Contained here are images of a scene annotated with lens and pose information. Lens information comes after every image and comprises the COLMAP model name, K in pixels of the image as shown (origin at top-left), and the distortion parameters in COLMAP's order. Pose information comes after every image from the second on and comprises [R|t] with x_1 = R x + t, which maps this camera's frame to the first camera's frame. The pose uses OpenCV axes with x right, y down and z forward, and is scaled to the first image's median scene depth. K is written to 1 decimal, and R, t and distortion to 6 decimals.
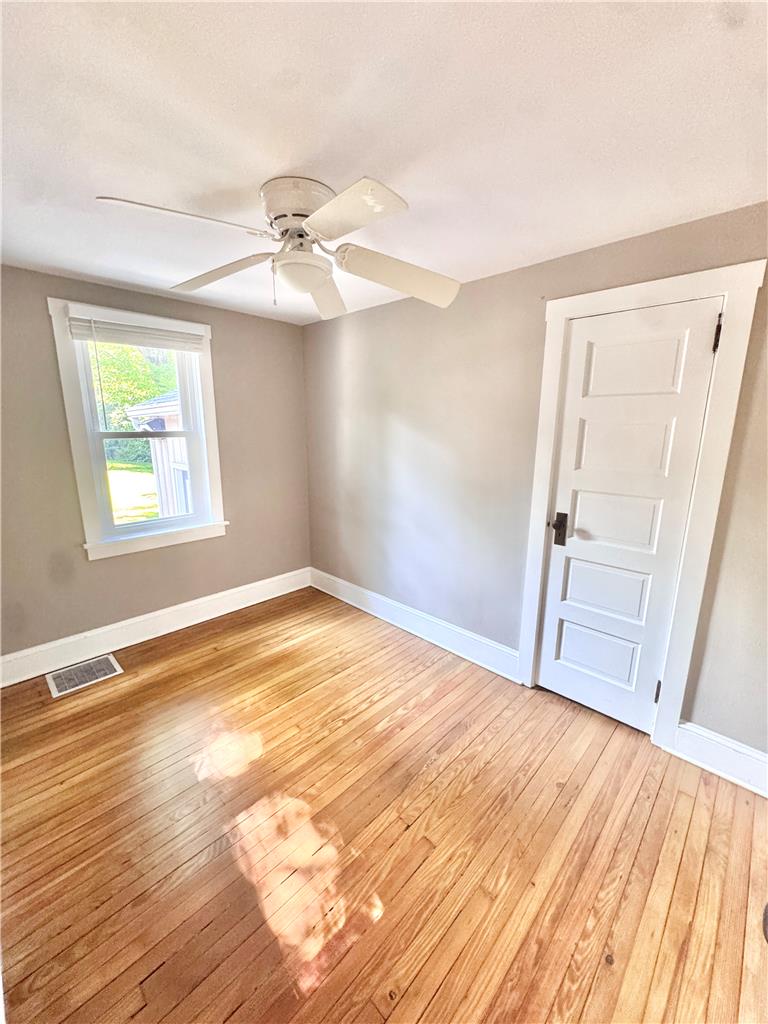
lens RADIAL K [[405.6, 0, 383.3], [0, 405.6, 511.6], [0, 0, 1]] dist [0.002580, 0.000699]
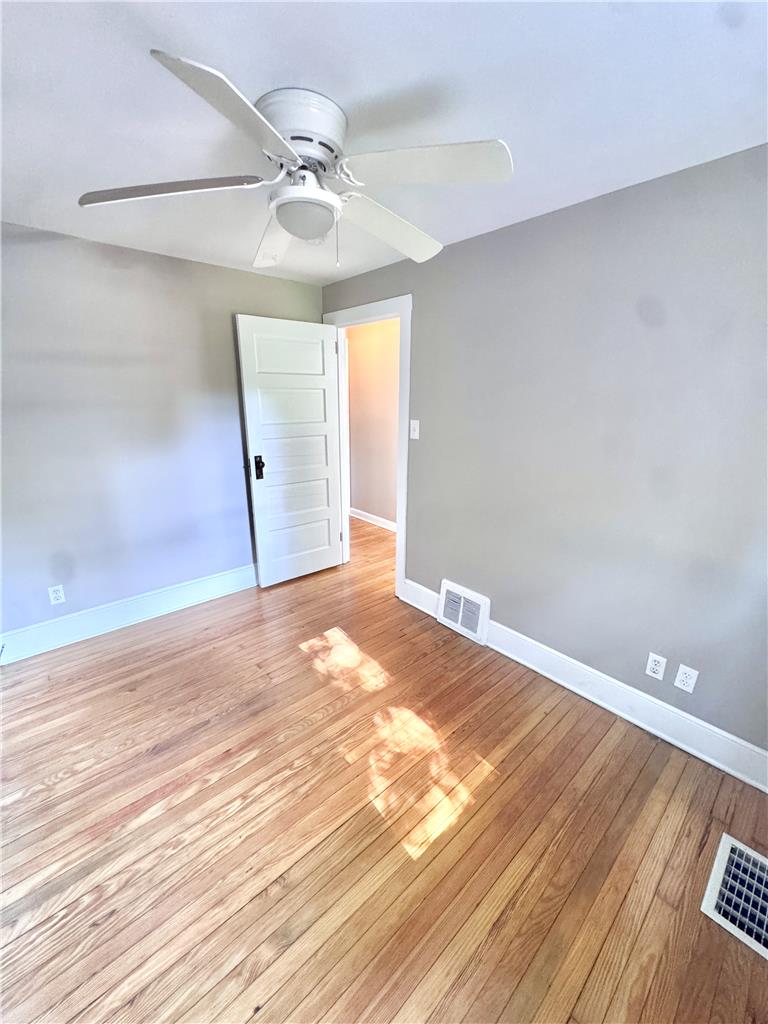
lens RADIAL K [[405.6, 0, 383.7], [0, 405.6, 511.2], [0, 0, 1]] dist [0.002580, 0.000699]
pose [[-0.997298, -0.036069, 0.063998, -0.305598], [-0.001020, 0.877879, 0.478881, -0.312038], [-0.073455, 0.477522, -0.875544, 1.408481]]
